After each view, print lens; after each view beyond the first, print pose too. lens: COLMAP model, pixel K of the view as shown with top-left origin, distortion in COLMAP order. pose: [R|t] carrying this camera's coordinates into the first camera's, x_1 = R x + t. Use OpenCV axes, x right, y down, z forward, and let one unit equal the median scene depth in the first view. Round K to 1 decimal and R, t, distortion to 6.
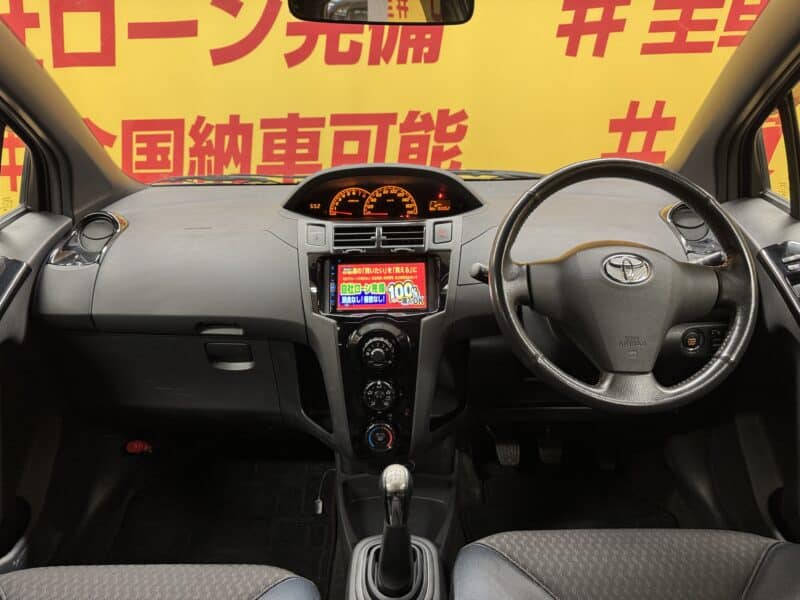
lens RADIAL K [[569.7, 0, 400.0], [0, 569.7, 300.0], [0, 0, 1]] dist [0.115675, -0.264238]
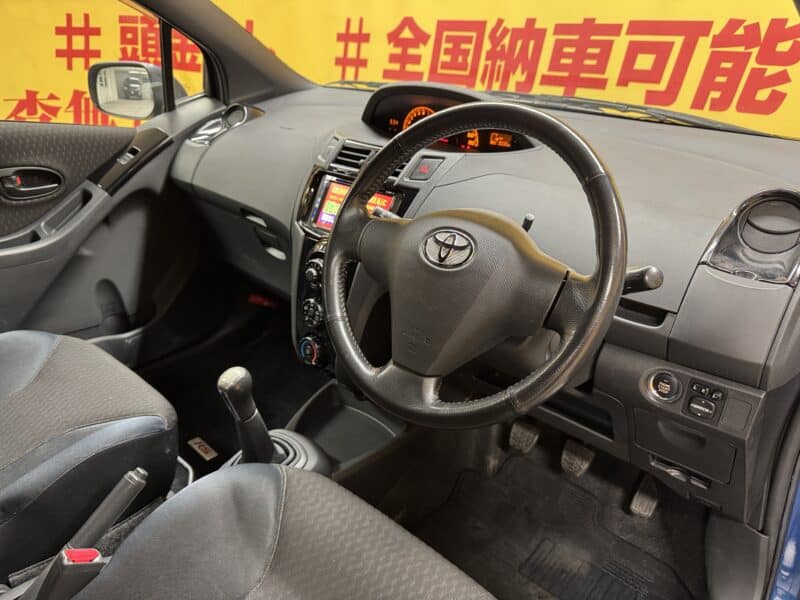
lens RADIAL K [[586.6, 0, 400.0], [0, 586.6, 300.0], [0, 0, 1]] dist [-0.011382, -0.001266]
pose [[0.757755, 0.305544, -0.576585, 0.541811], [-0.216724, 0.951286, 0.219285, -0.097235], [0.615499, -0.041205, 0.787060, 0.201620]]
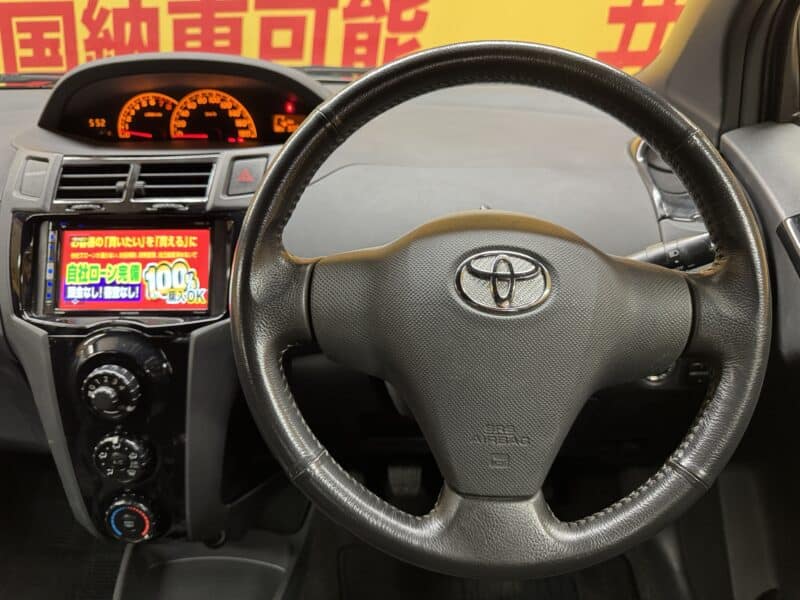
lens RADIAL K [[586.6, 0, 400.0], [0, 586.6, 300.0], [0, 0, 1]] dist [-0.011382, -0.001266]
pose [[0.999854, 0.013276, -0.010800, 0.202051], [-0.011517, 0.988735, 0.149235, -0.070564], [0.012660, -0.149089, 0.988743, 0.334373]]
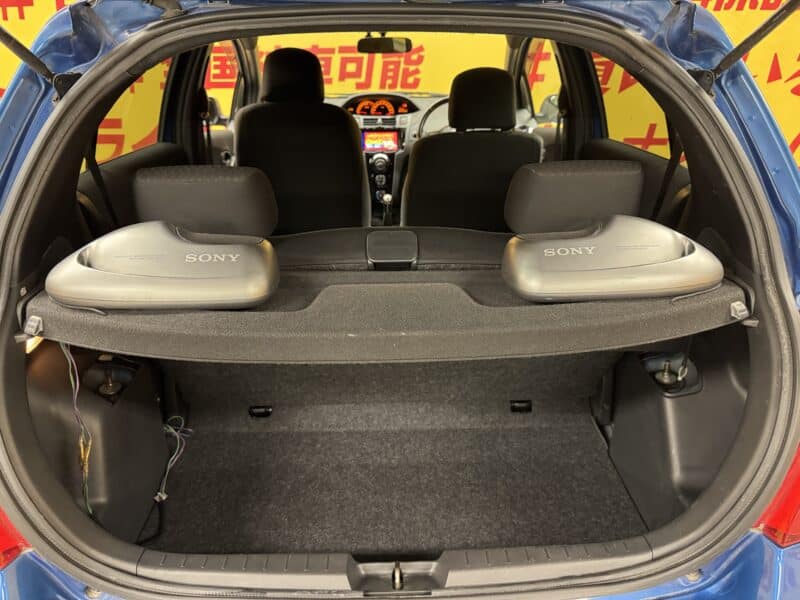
lens RADIAL K [[569.7, 0, 400.0], [0, 569.7, 300.0], [0, 0, 1]] dist [0.115675, -0.264238]
pose [[0.998846, 0.001639, 0.048005, -0.058236], [-0.009818, 0.985283, 0.170647, 0.211268], [-0.047019, -0.170922, 0.984162, -1.527807]]
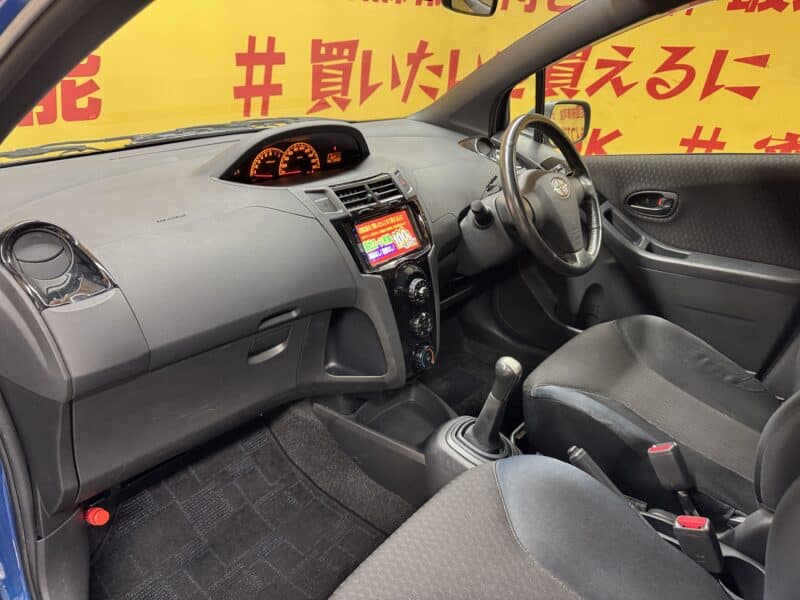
lens RADIAL K [[558.8, 0, 400.0], [0, 558.8, 300.0], [0, 0, 1]] dist [0.061469, -0.095042]
pose [[0.626248, -0.290804, 0.723358, -0.703257], [0.186759, 0.956772, 0.222954, -0.121224], [-0.756925, -0.004530, 0.653486, 0.212147]]
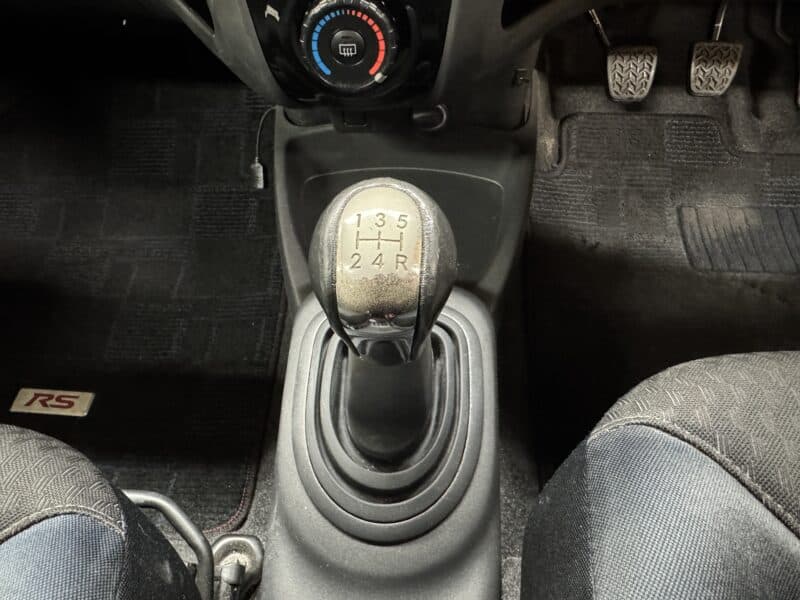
lens RADIAL K [[586.6, 0, 400.0], [0, 586.6, 300.0], [0, 0, 1]] dist [-0.011382, -0.001266]
pose [[0.999552, 0.025146, -0.016243, 0.002925], [-0.010079, 0.793605, 0.608350, 0.120520], [0.028188, -0.607914, 0.793502, 0.515348]]
